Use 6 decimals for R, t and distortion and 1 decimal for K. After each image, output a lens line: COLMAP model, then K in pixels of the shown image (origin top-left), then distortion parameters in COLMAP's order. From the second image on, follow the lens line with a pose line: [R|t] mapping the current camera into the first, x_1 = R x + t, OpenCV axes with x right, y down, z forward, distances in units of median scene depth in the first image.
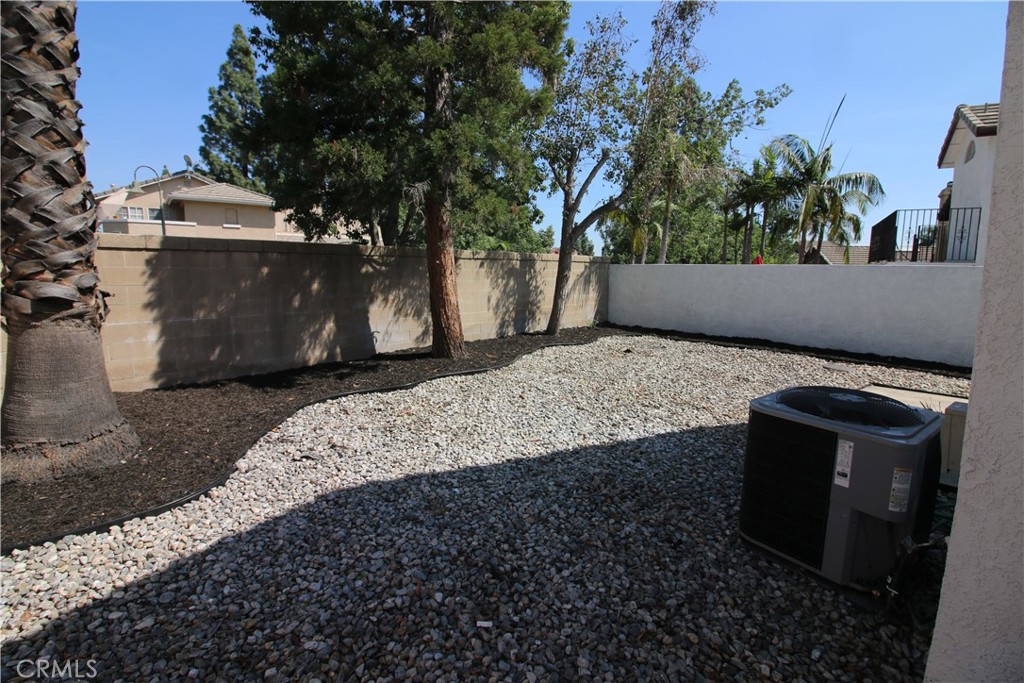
lens RADIAL K [[467.2, 0, 509.6], [0, 467.2, 326.4], [0, 0, 1]] dist [0.000622, -0.013253]
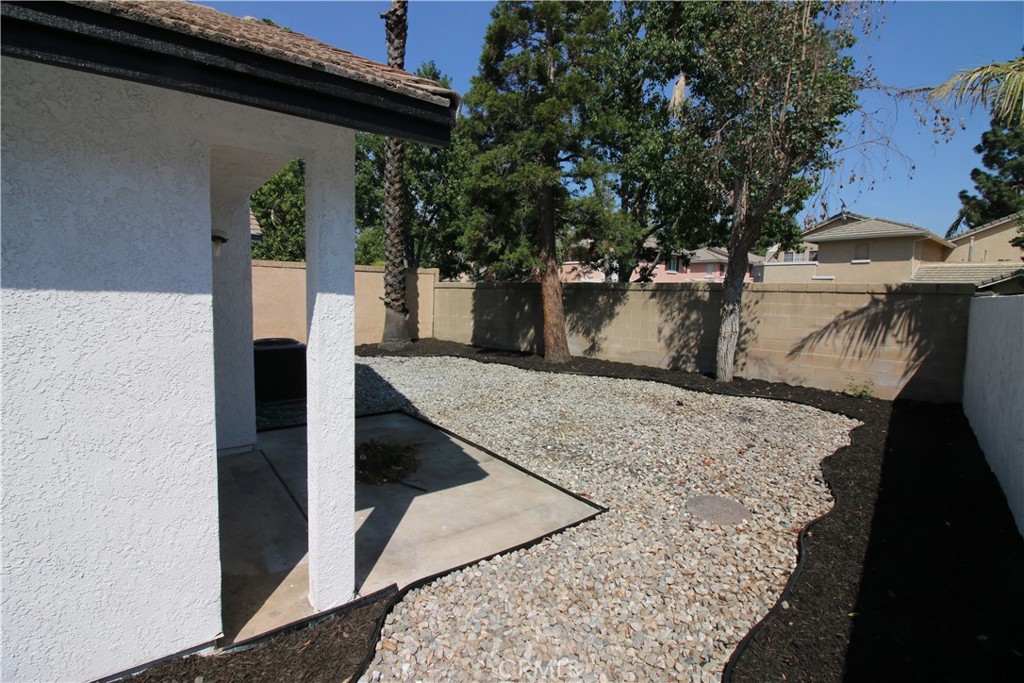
lens RADIAL K [[467.2, 0, 509.6], [0, 467.2, 326.4], [0, 0, 1]] dist [0.000622, -0.013253]
pose [[0.031620, 0.063021, -0.997511, 1.128236], [-0.142082, 0.988158, 0.057927, -0.091321], [0.989350, 0.139897, 0.040200, 0.736511]]
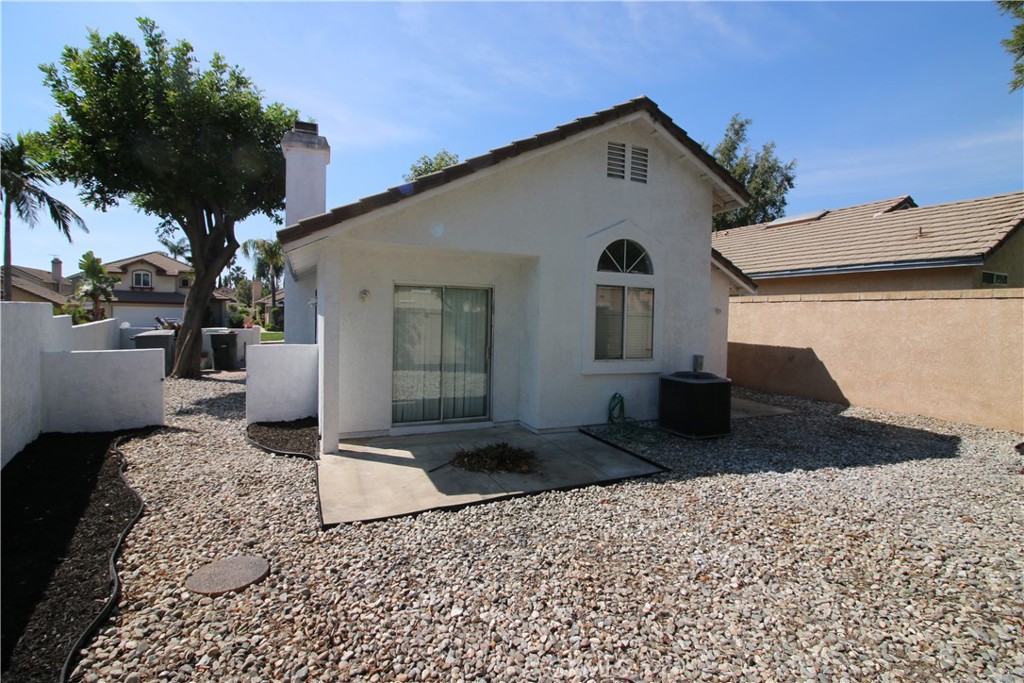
lens RADIAL K [[467.2, 0, 509.6], [0, 467.2, 326.4], [0, 0, 1]] dist [0.000622, -0.013253]
pose [[-0.974531, -0.036027, 0.221341, 0.395066], [-0.003353, 0.989241, 0.146254, -0.170732], [-0.224228, 0.141787, -0.964167, 1.263560]]
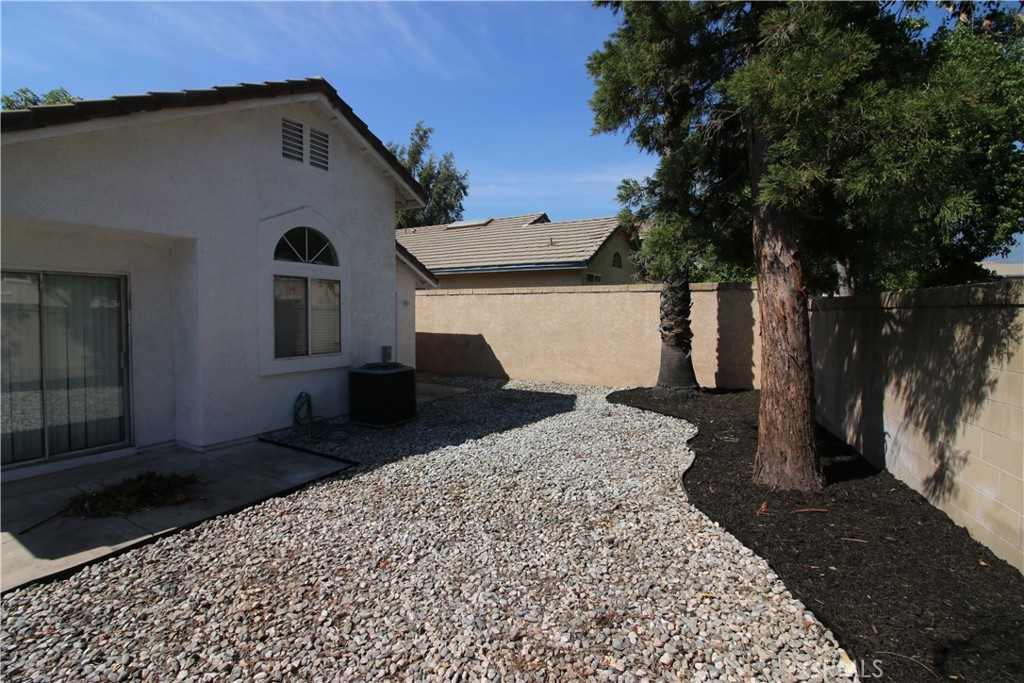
lens RADIAL K [[467.2, 0, 509.6], [0, 467.2, 326.4], [0, 0, 1]] dist [0.000622, -0.013253]
pose [[-0.920484, -0.000740, -0.390779, 0.372465], [-0.060283, 0.988297, 0.140126, -0.169177], [0.386102, 0.152541, -0.909756, 1.254898]]
